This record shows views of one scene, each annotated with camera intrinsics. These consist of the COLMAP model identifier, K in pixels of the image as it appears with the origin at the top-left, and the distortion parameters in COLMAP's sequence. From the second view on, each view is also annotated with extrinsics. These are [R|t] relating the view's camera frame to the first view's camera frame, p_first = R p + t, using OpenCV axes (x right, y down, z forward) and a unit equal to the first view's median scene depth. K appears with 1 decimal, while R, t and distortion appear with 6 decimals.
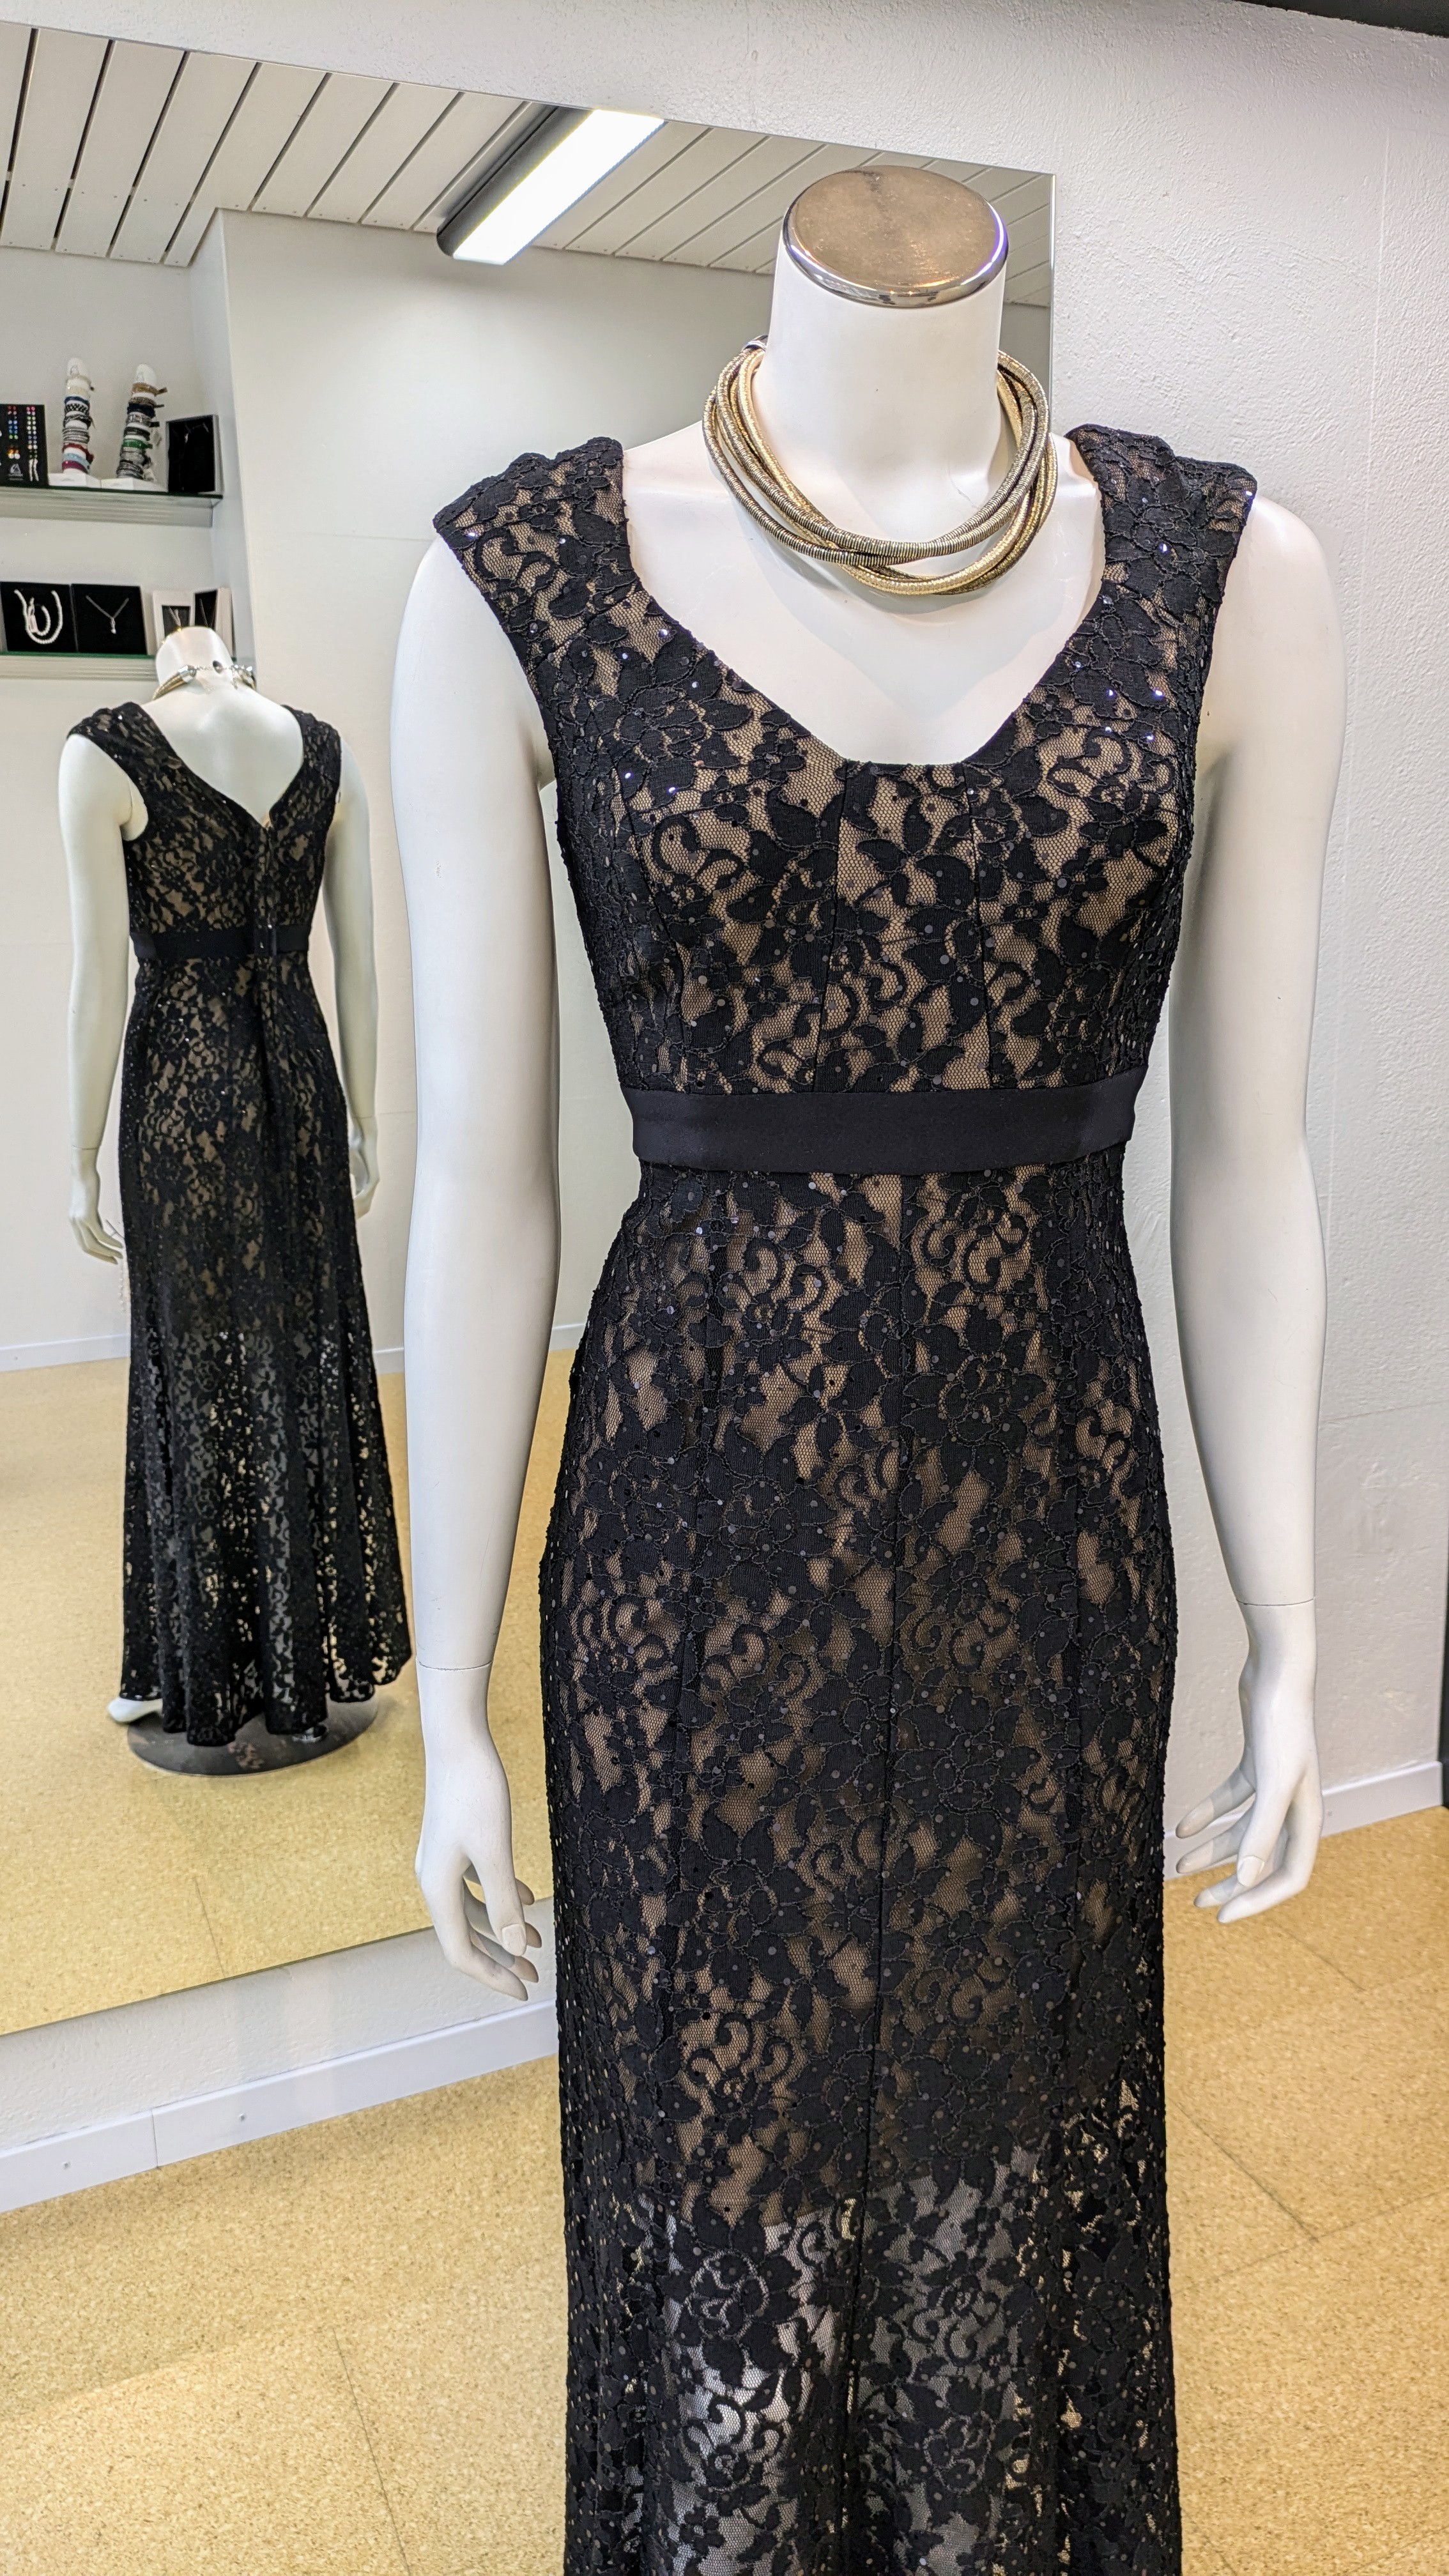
lens RADIAL K [[1858.7, 0, 734.1], [0, 1858.7, 1250.6], [0, 0, 1]] dist [0.007311, 0.008019]
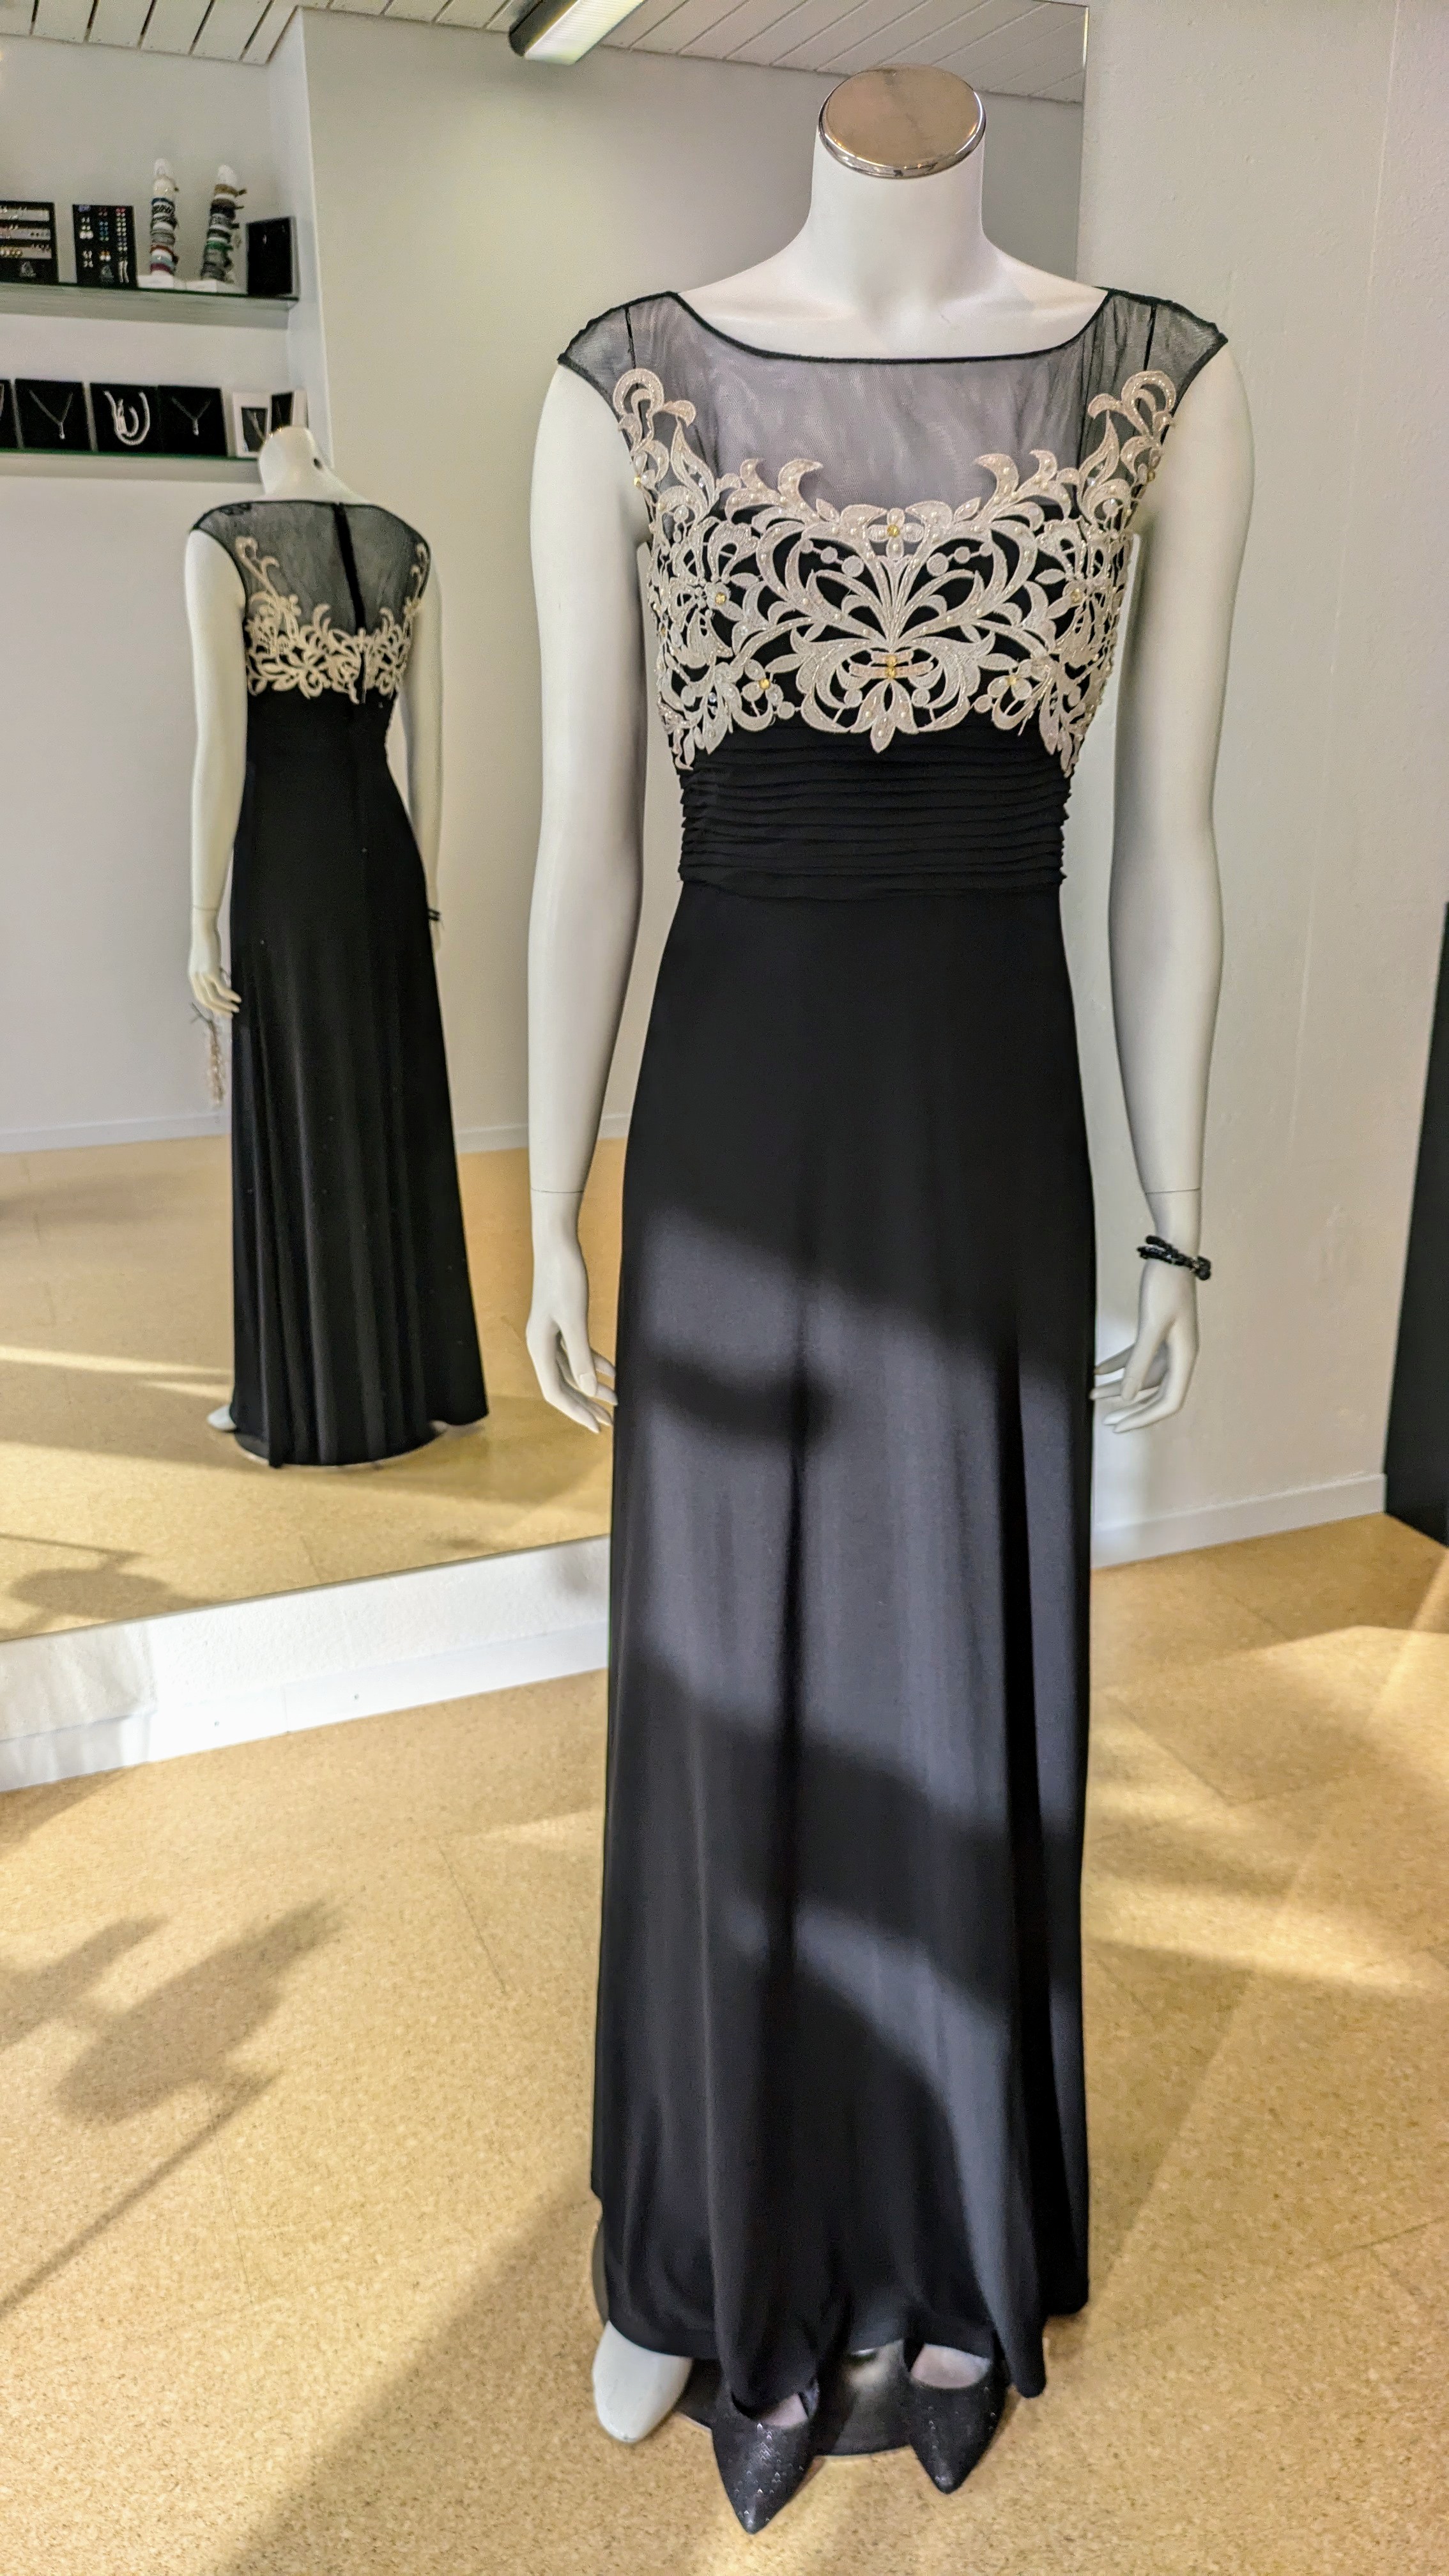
lens RADIAL K [[1859.7, 0, 712.2], [0, 1859.7, 1275.5], [0, 0, 1]] dist [0.009846, 0.007366]
pose [[0.999308, 0.021621, -0.030278, 0.000306], [-0.018558, 0.995012, 0.098012, 0.035594], [0.032246, -0.097382, 0.994725, -0.093928]]
